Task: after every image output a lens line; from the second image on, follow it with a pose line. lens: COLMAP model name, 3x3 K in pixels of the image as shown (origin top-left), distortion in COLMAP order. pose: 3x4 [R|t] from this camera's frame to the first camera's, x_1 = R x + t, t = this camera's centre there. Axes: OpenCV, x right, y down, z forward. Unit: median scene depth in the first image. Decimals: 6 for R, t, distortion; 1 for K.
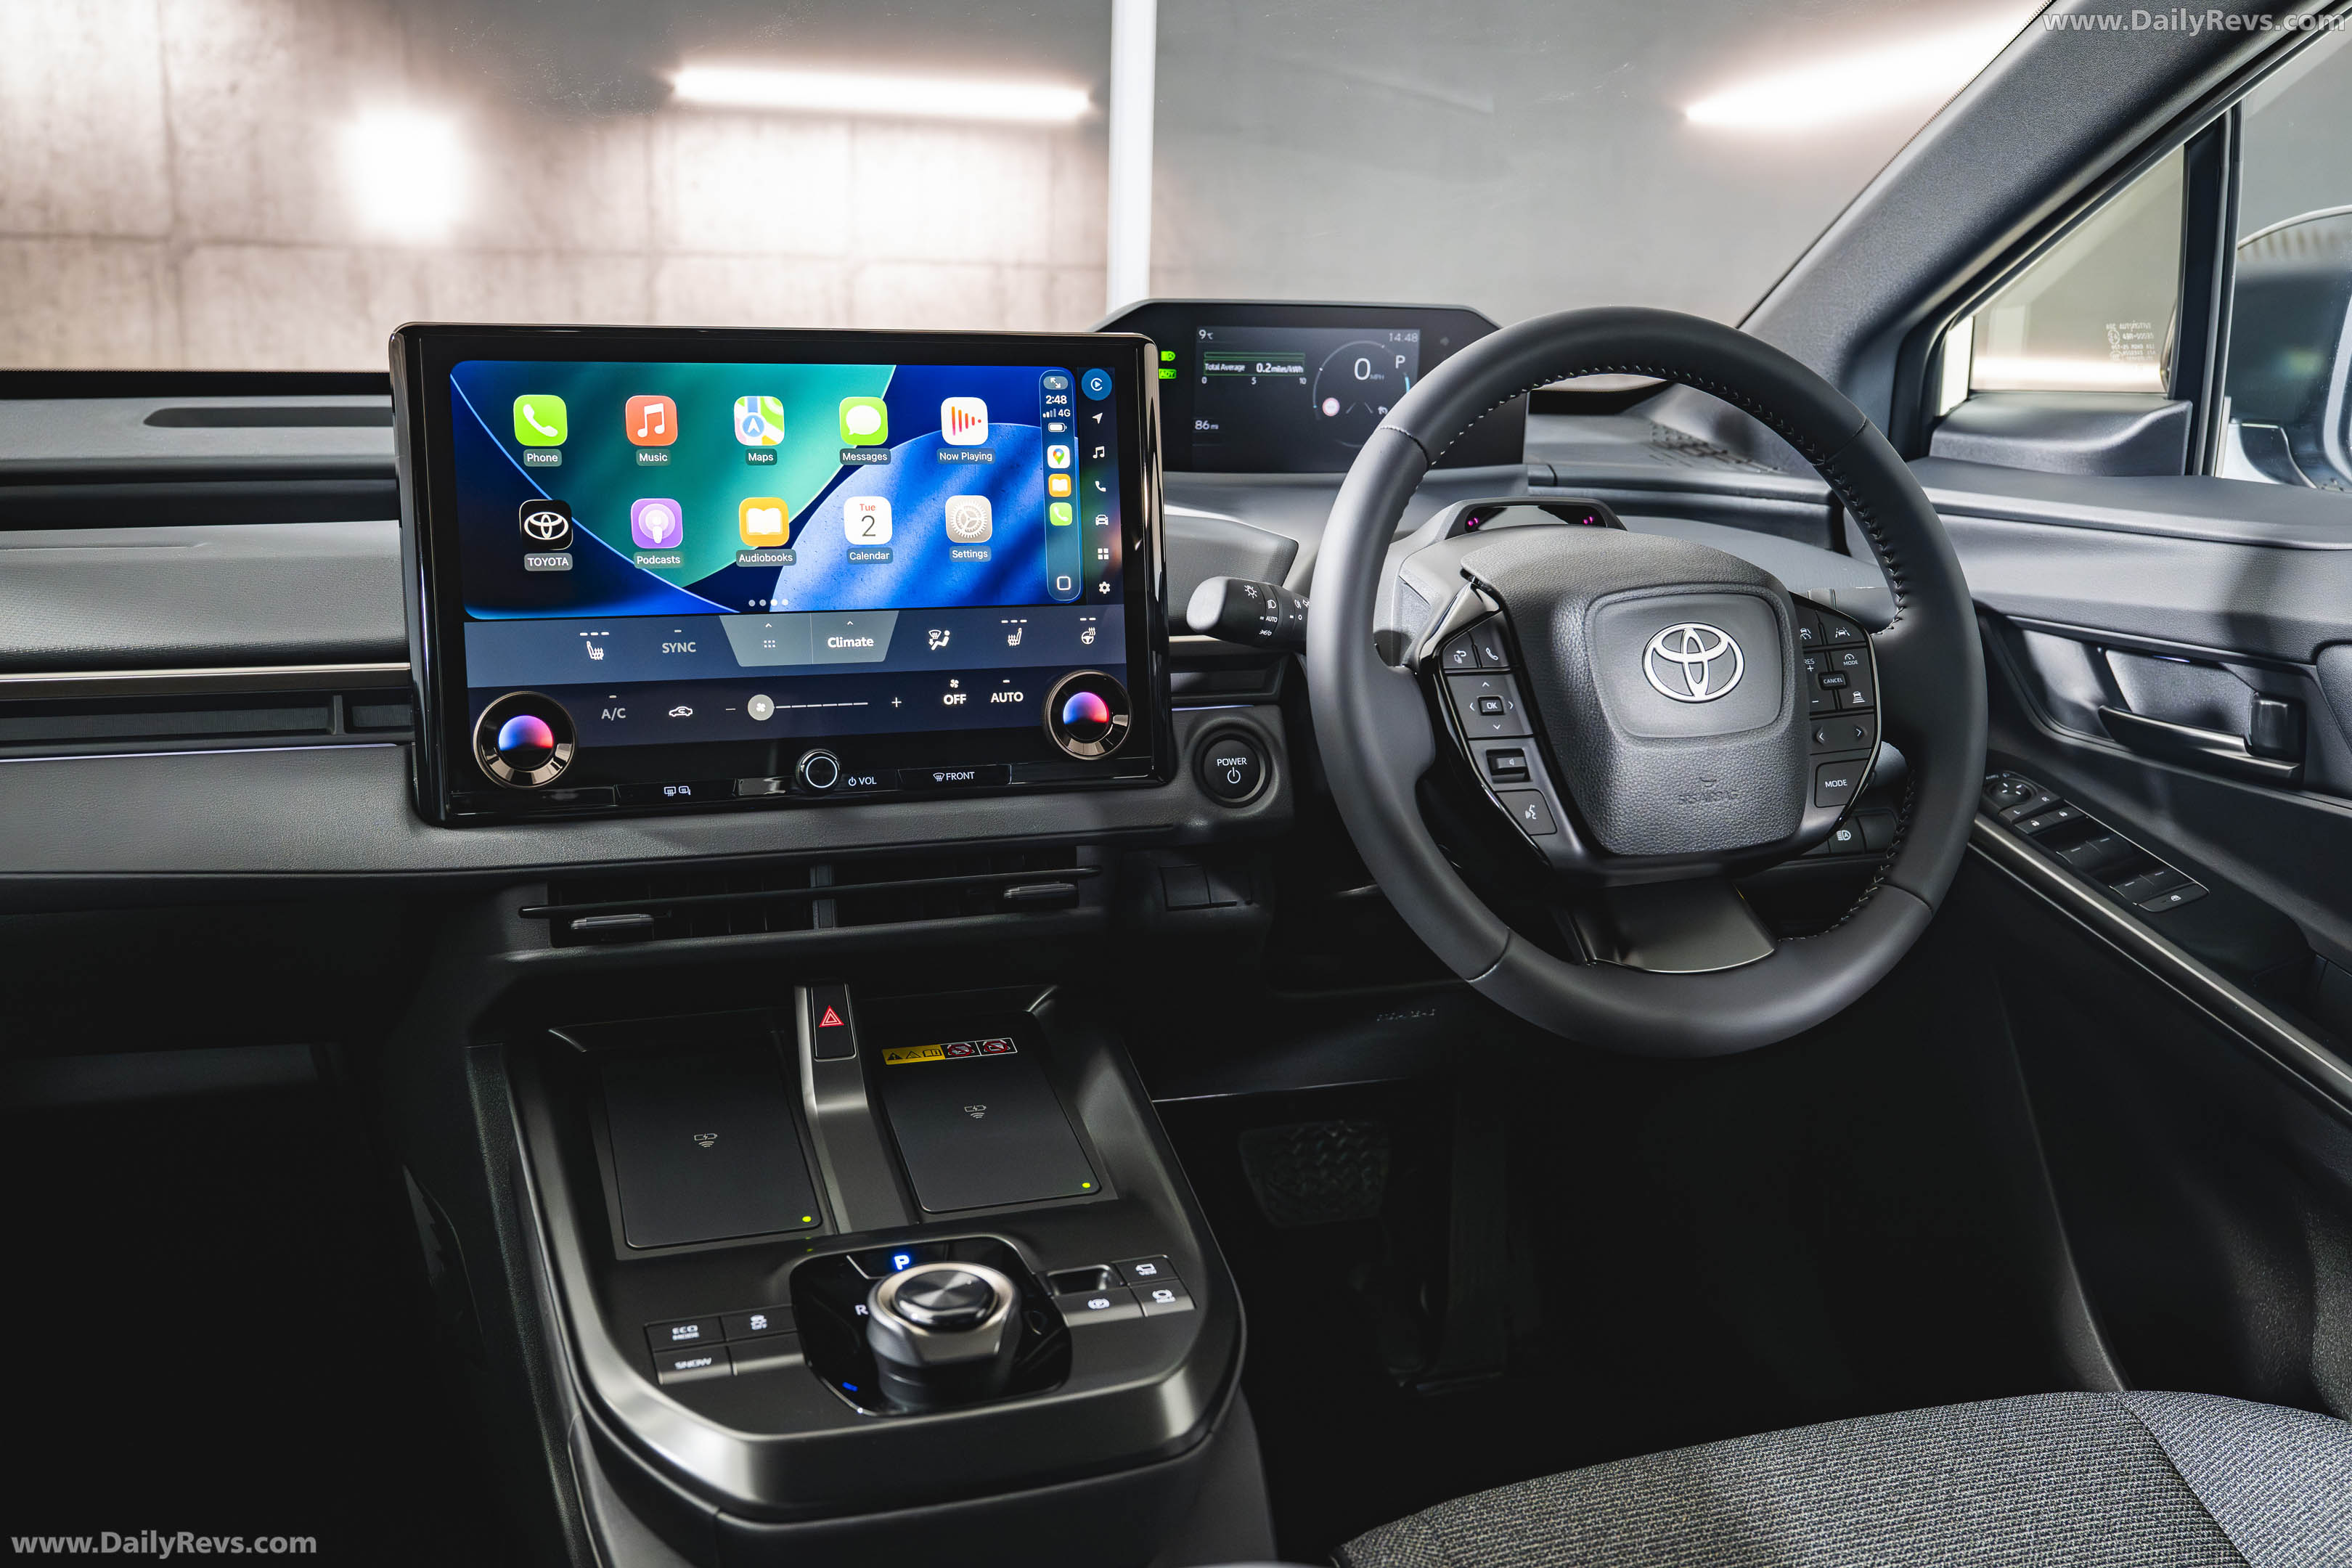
lens RADIAL K [[2126.8, 0, 1176.0], [0, 2126.8, 784.0], [0, 0, 1]] dist [-0.006050, 0.022896]
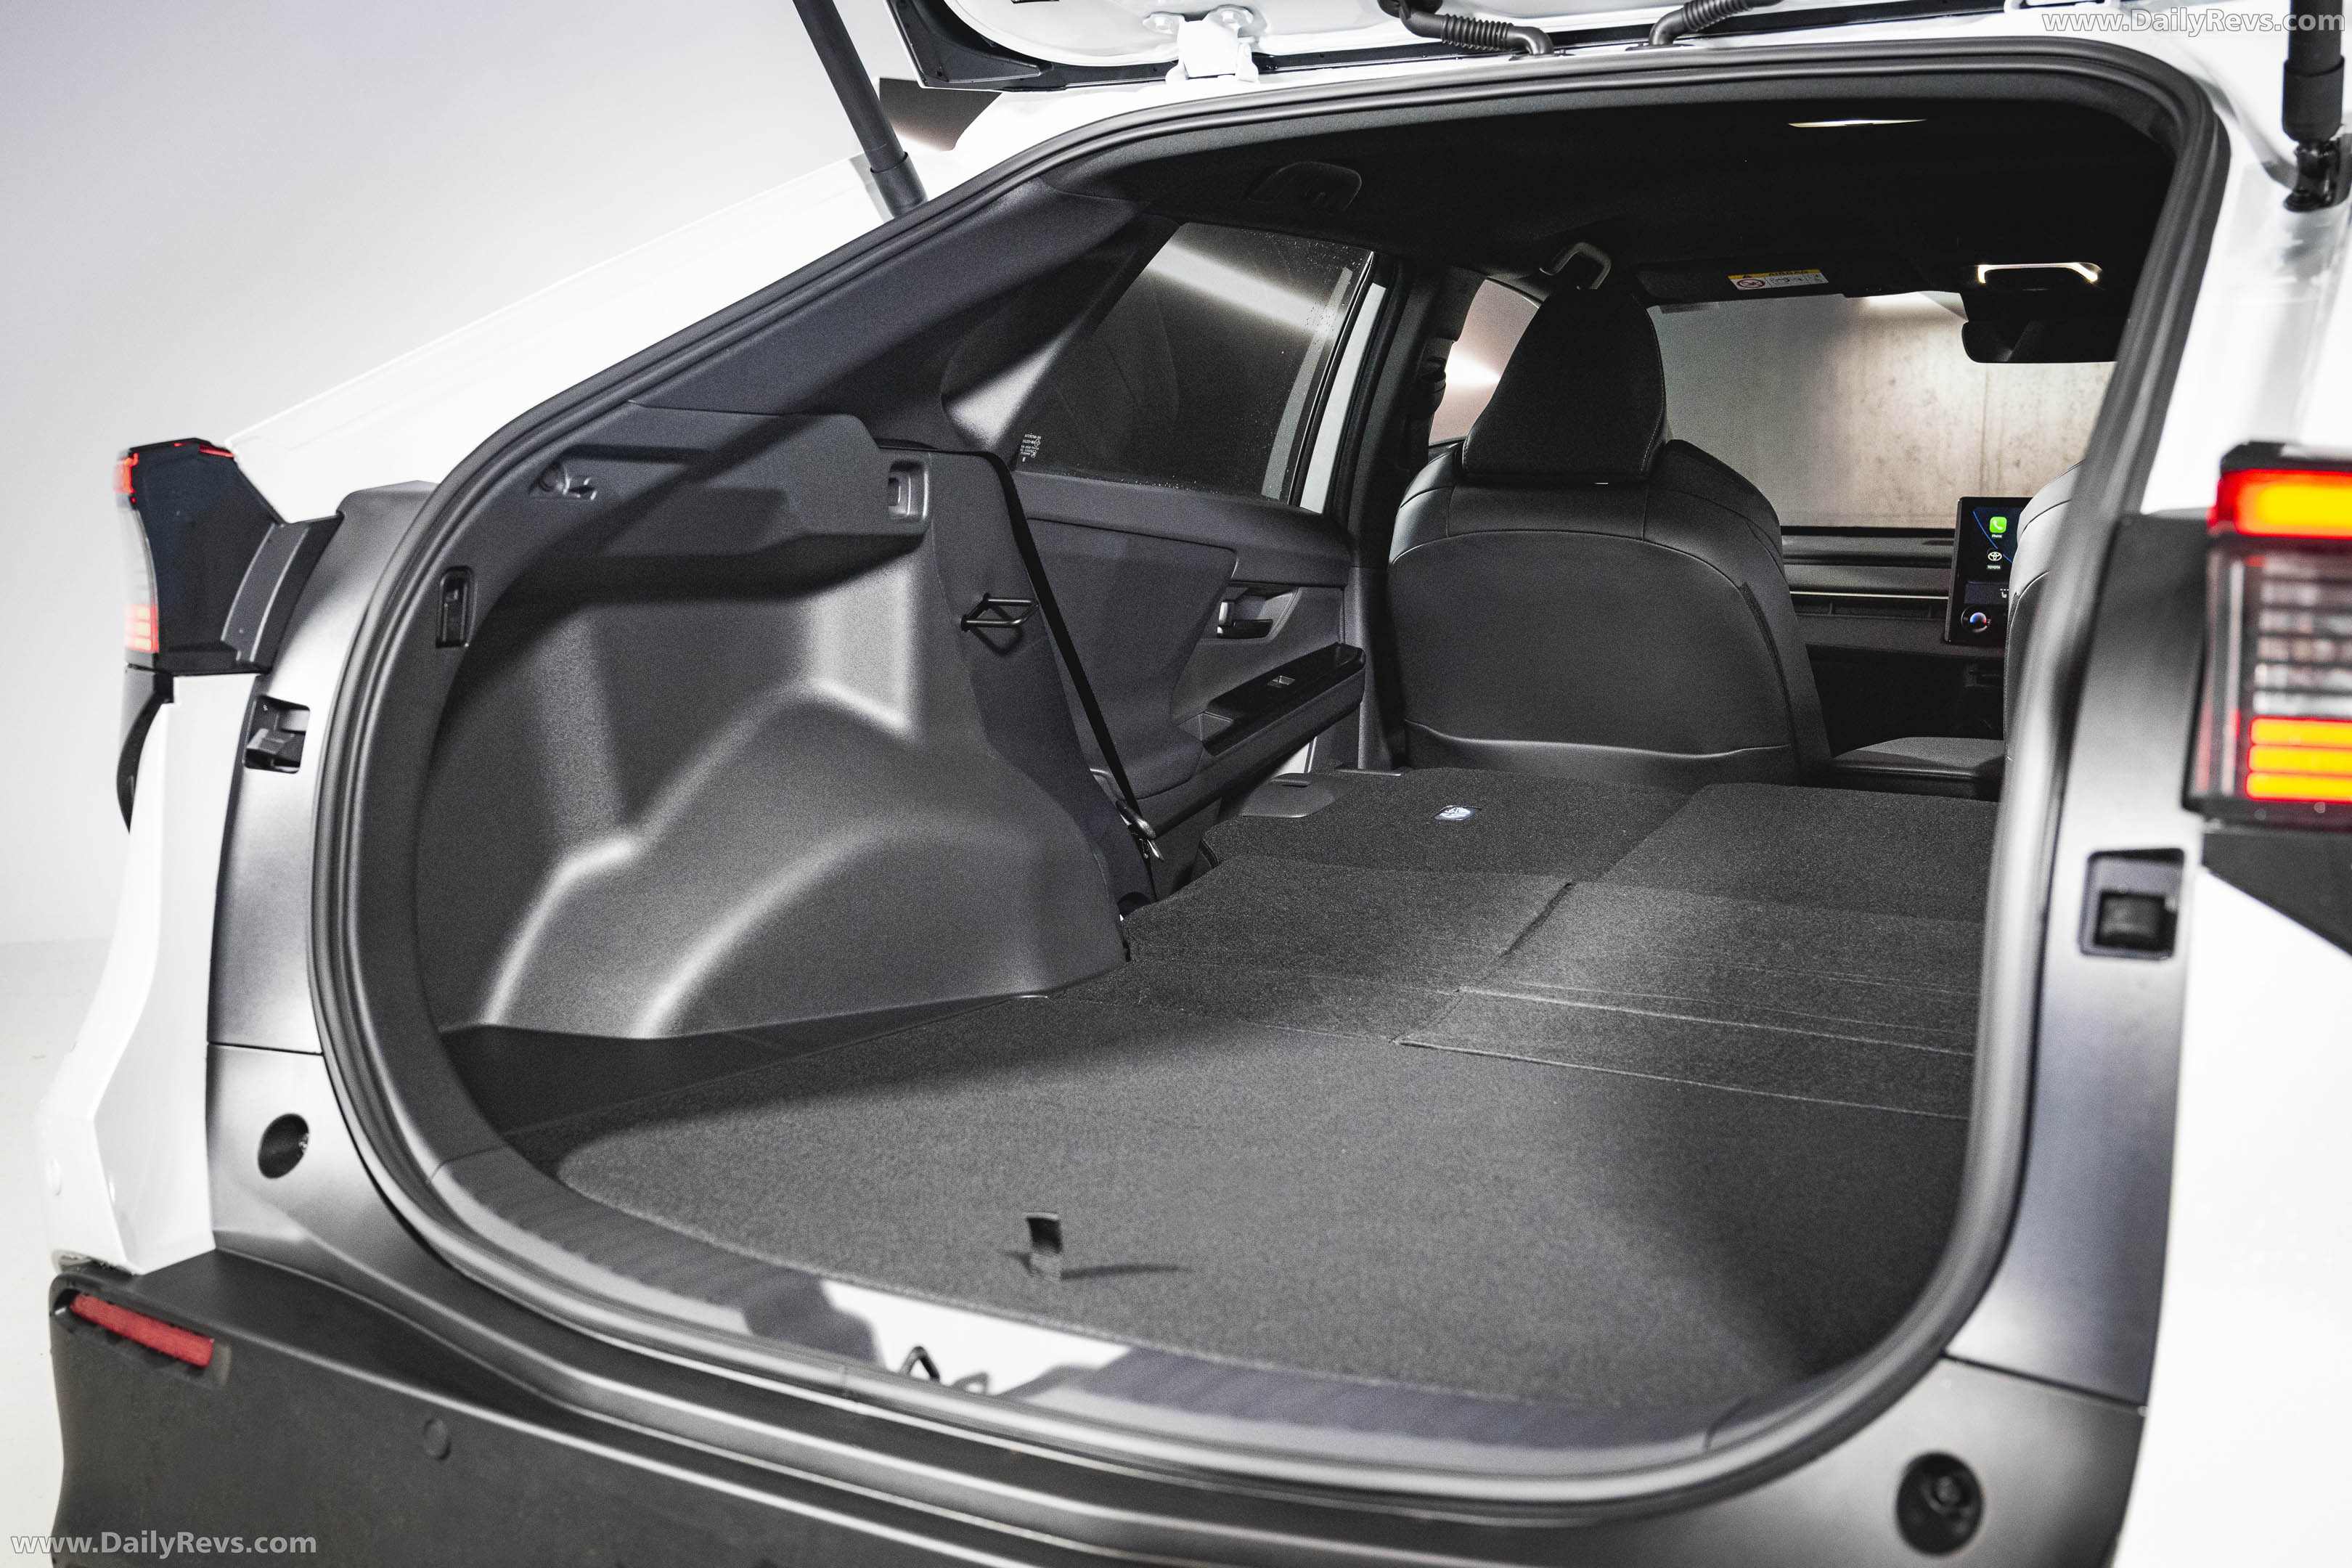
lens RADIAL K [[2564.2, 0, 1176.0], [0, 2564.2, 784.0], [0, 0, 1]] dist [0.014043, 0.018912]
pose [[0.648568, 0.063540, -0.758500, 1.808134], [-0.185875, 0.979561, -0.076877, 0.720532], [0.738113, 0.190846, 0.647122, -2.295788]]
